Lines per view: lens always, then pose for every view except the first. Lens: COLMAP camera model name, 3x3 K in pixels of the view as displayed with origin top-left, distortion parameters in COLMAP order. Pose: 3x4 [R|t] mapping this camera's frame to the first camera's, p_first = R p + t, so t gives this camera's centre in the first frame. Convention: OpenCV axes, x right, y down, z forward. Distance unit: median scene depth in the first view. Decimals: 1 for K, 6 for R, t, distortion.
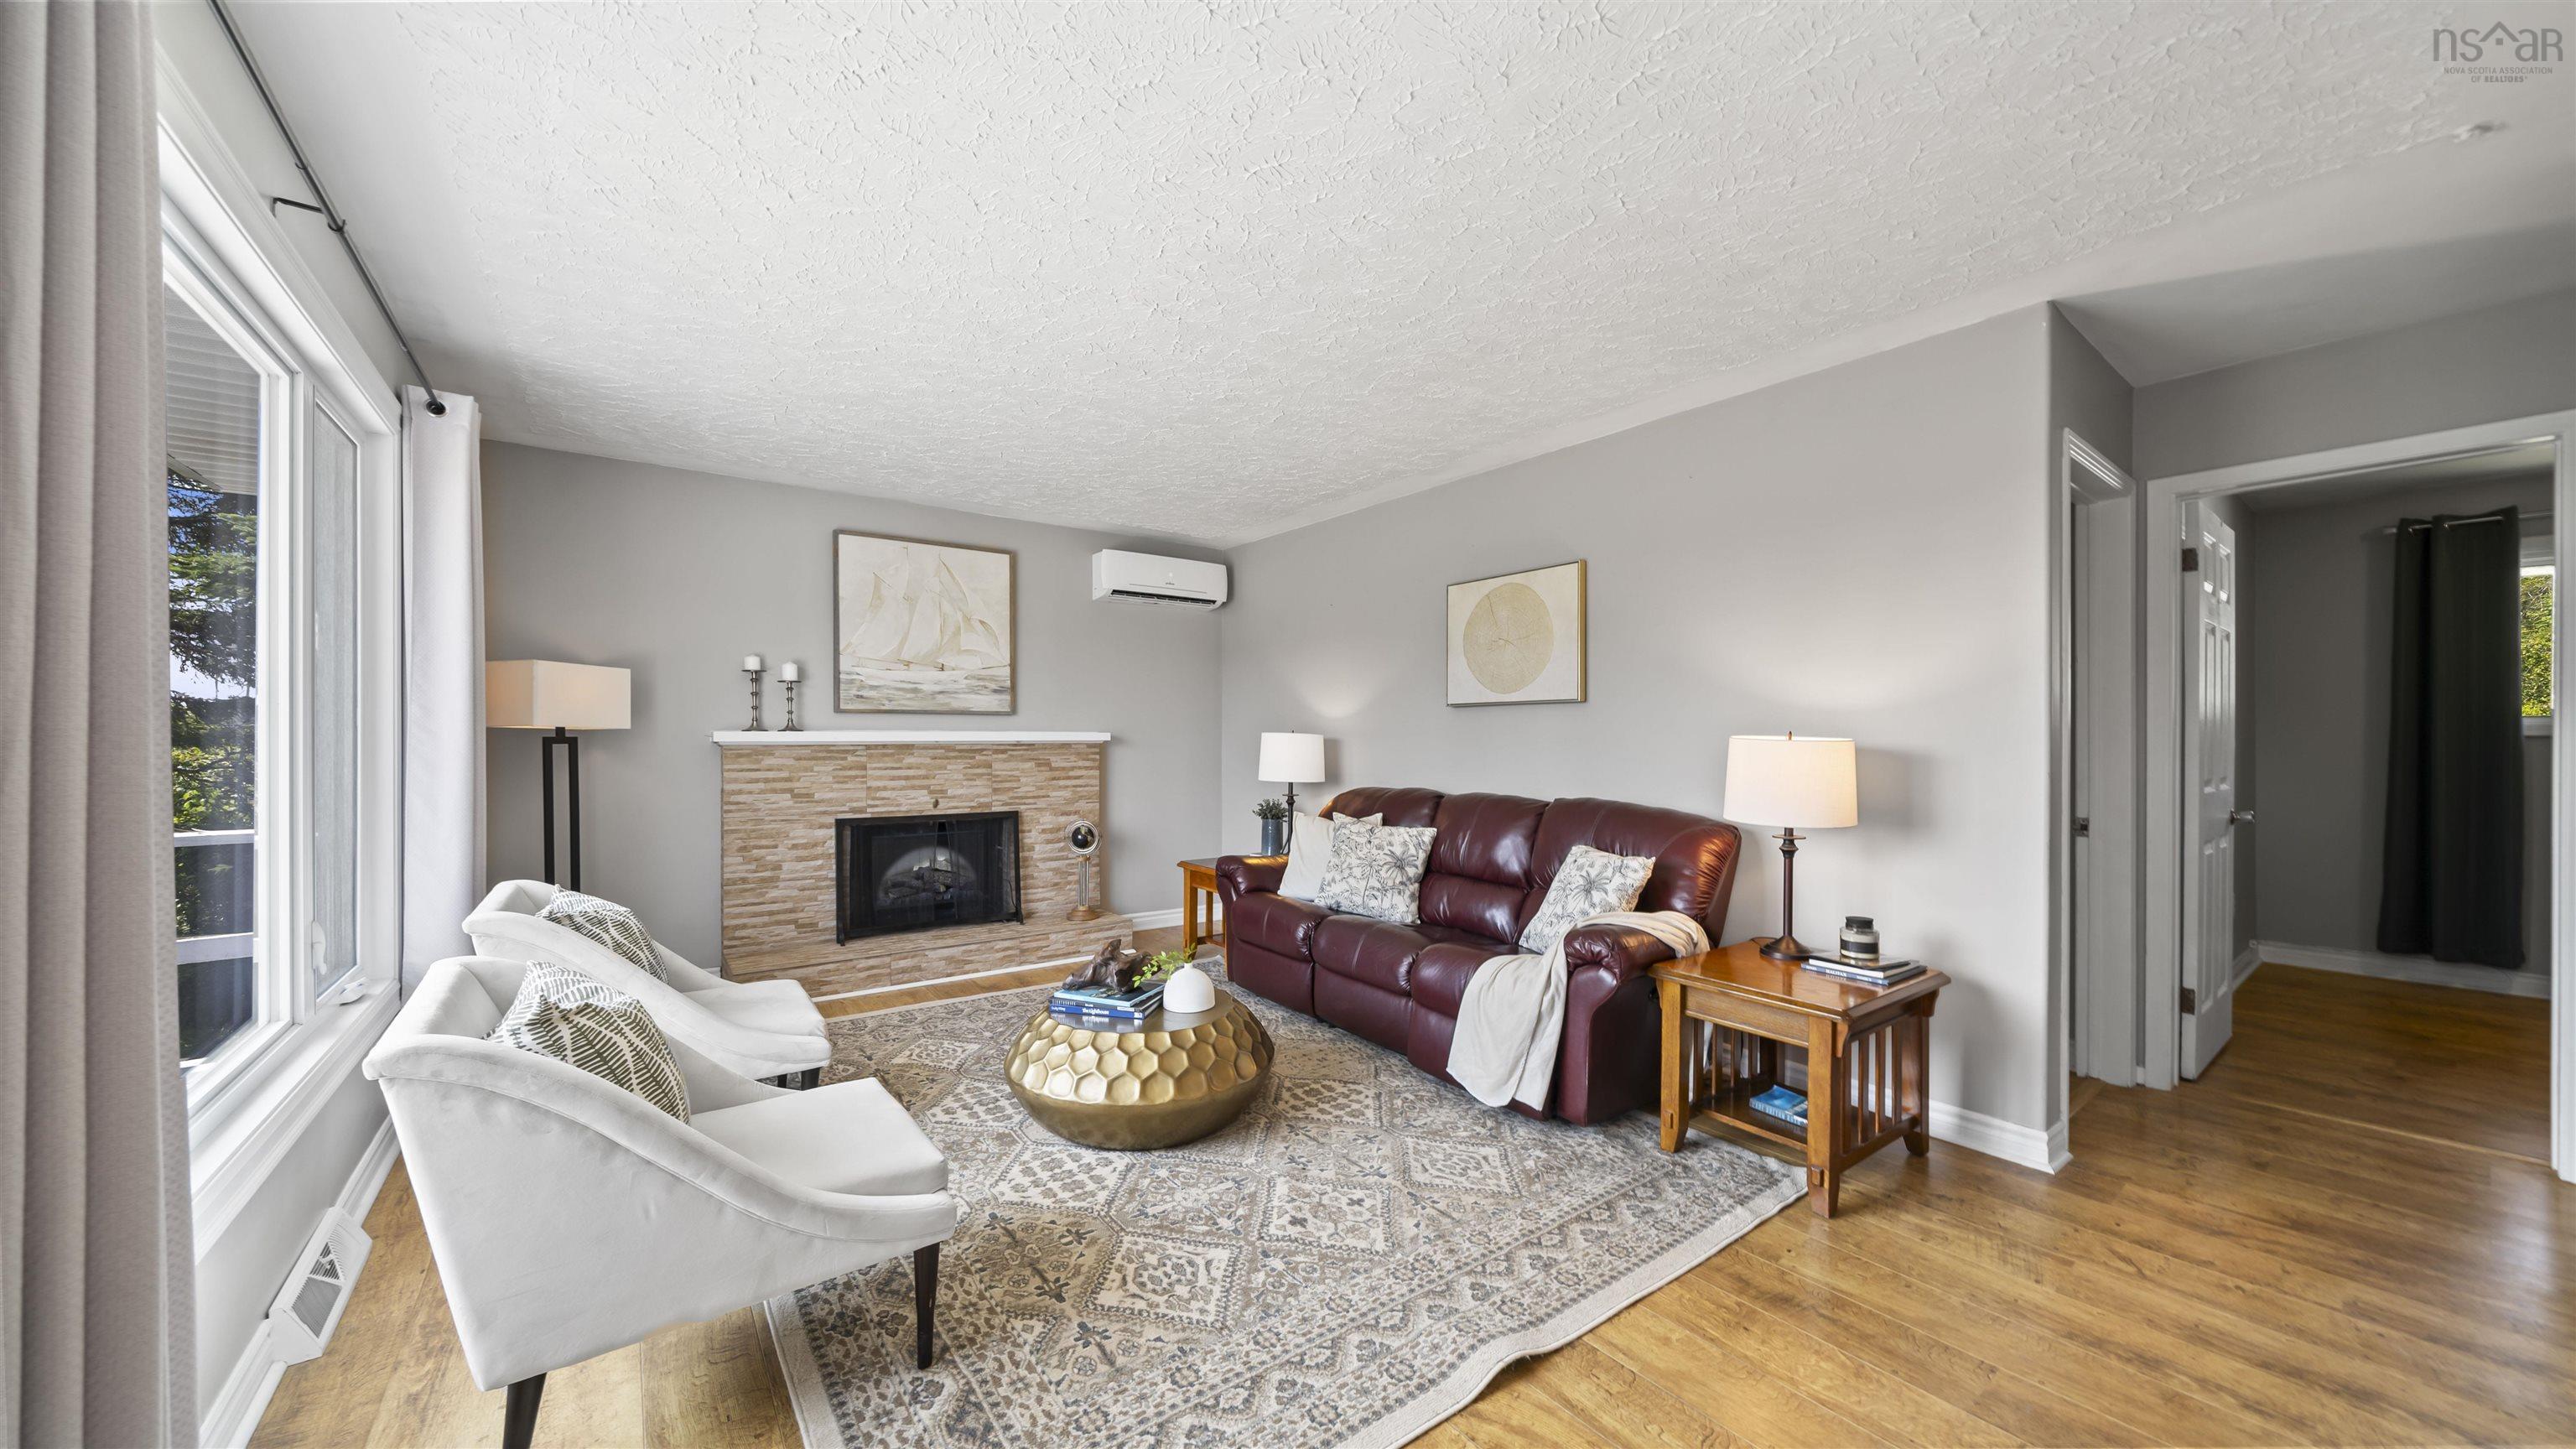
lens RADIAL K [[894.0, 0, 1283.3], [0, 894.0, 719.9], [0, 0, 1]] dist [-0.002257, -0.000065]
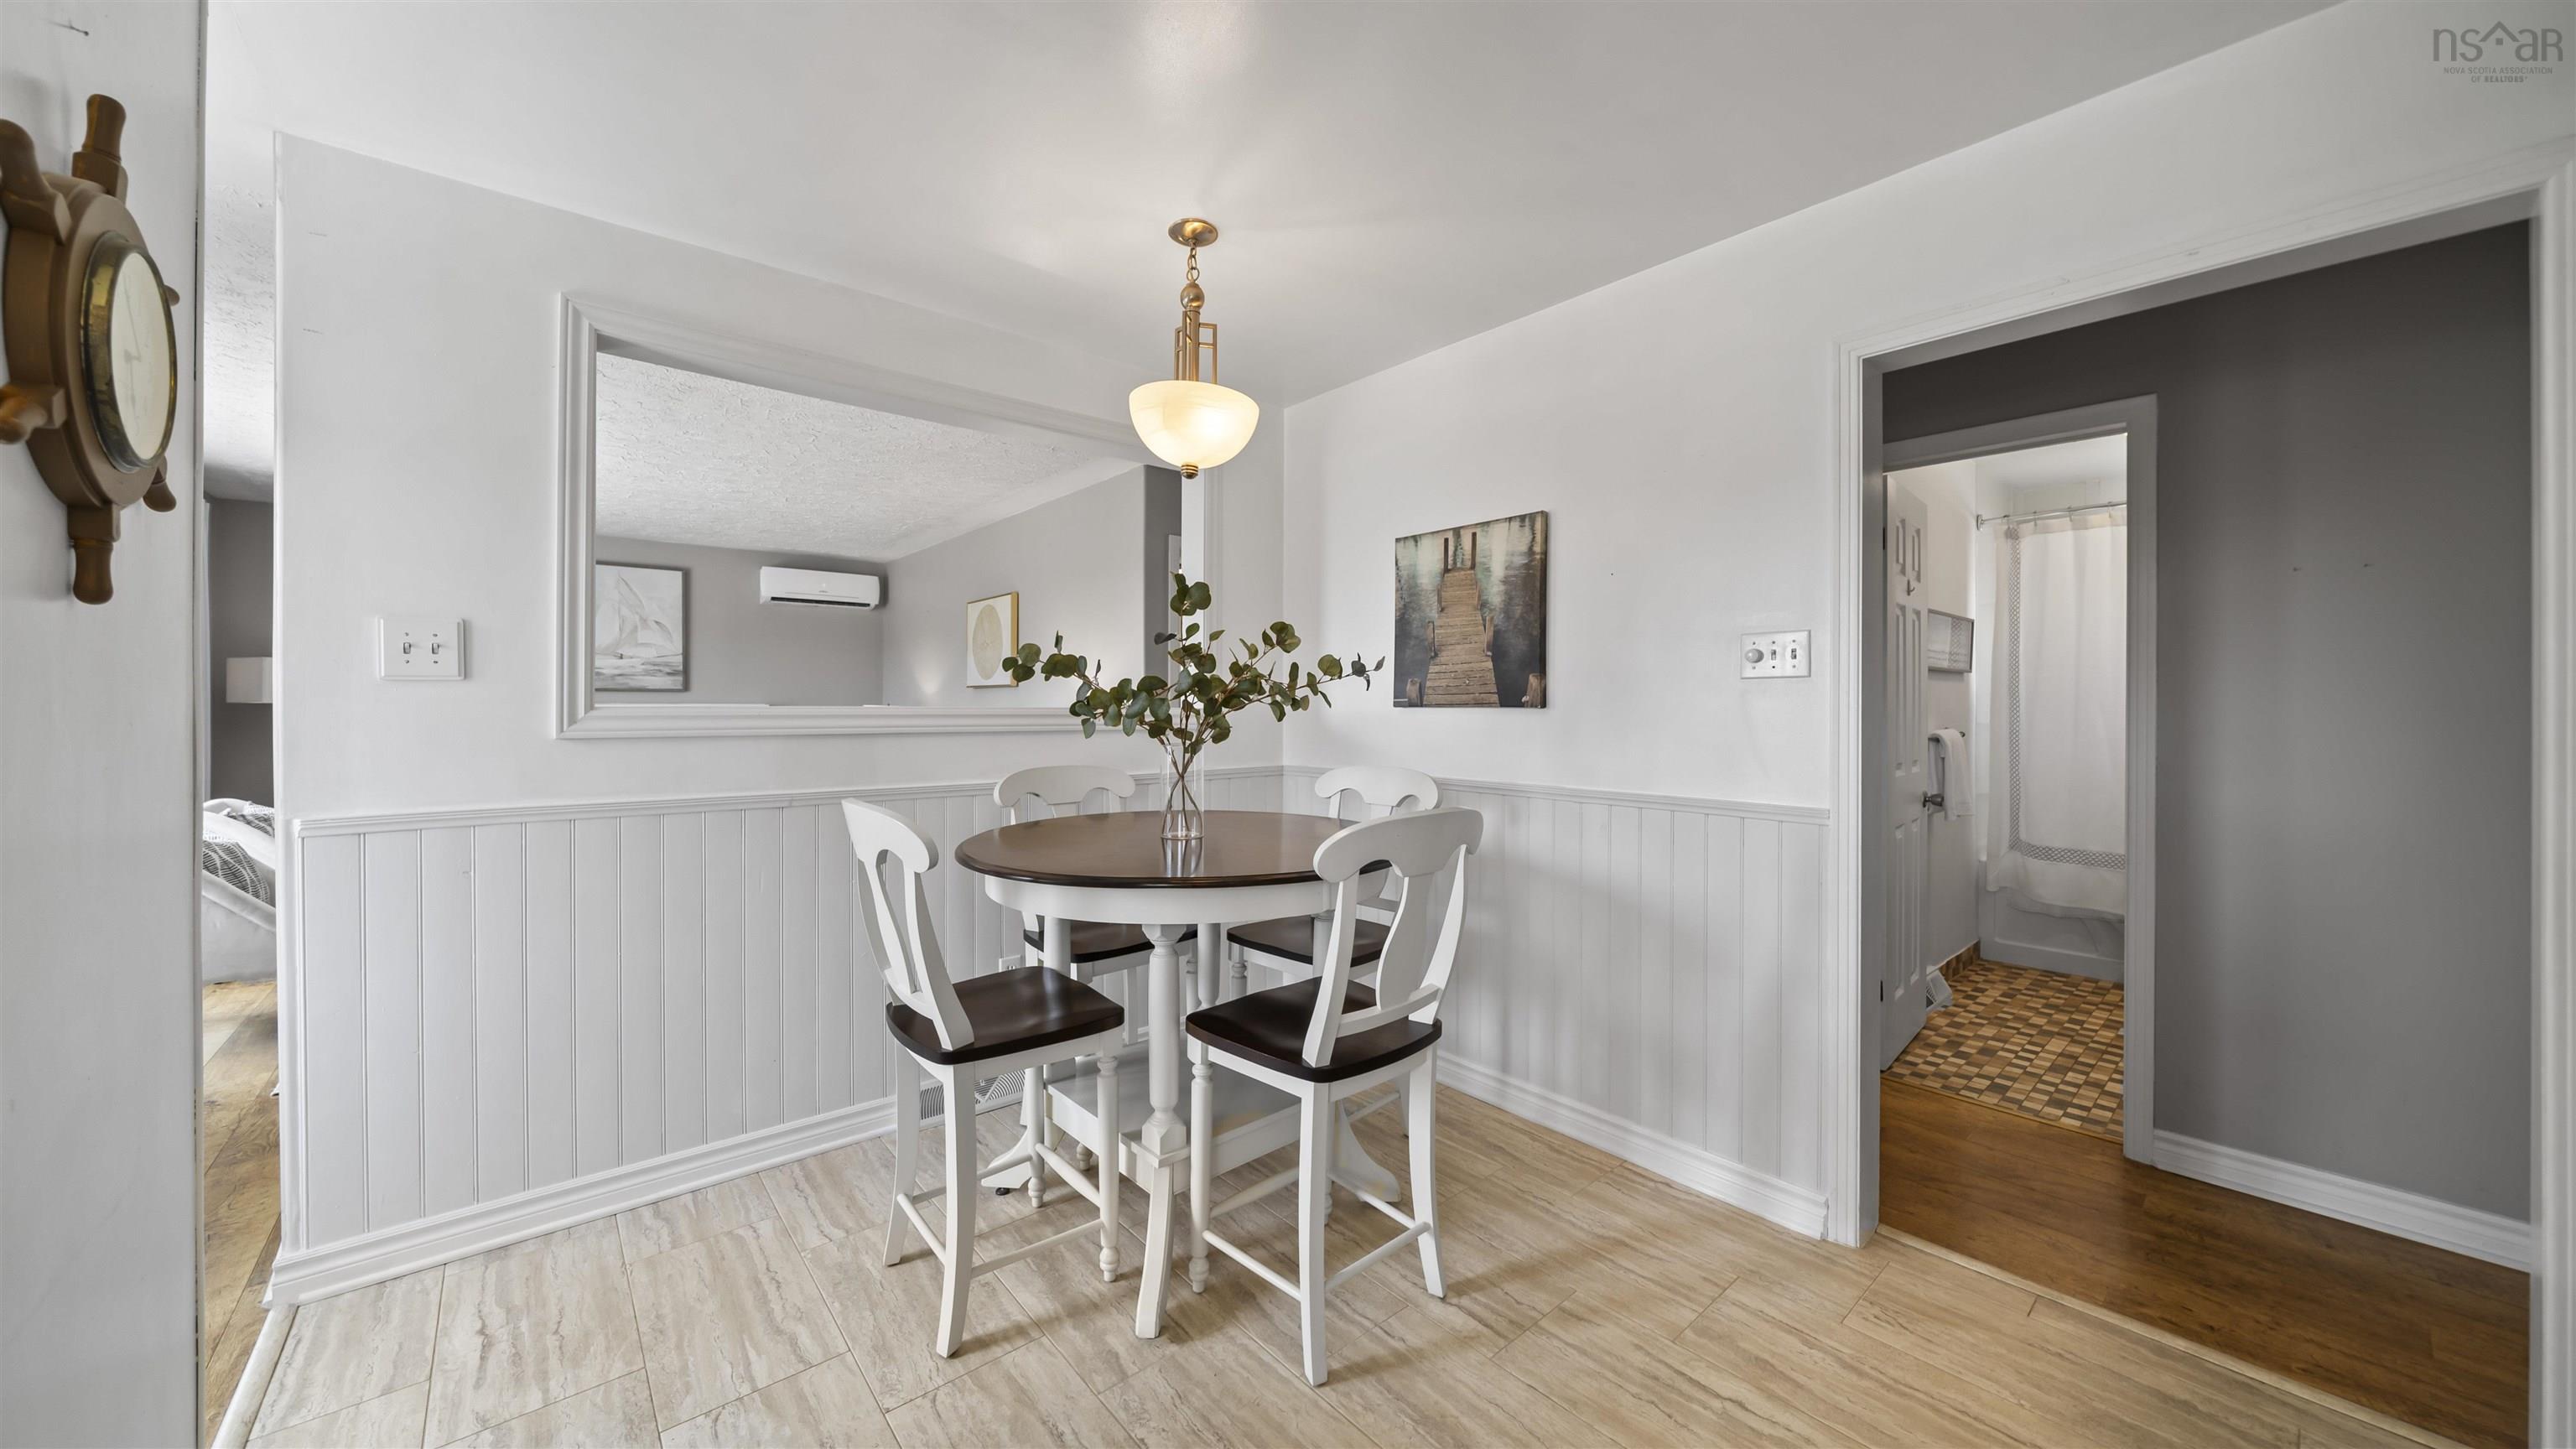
lens RADIAL K [[891.8, 0, 1286.7], [0, 891.8, 709.2], [0, 0, 1]] dist [-0.005544, -0.000196]
pose [[0.998078, 0.004578, 0.061796, 0.527709], [-0.006069, 0.999694, 0.023964, -0.017040], [-0.061667, -0.024293, 0.997801, -0.394052]]
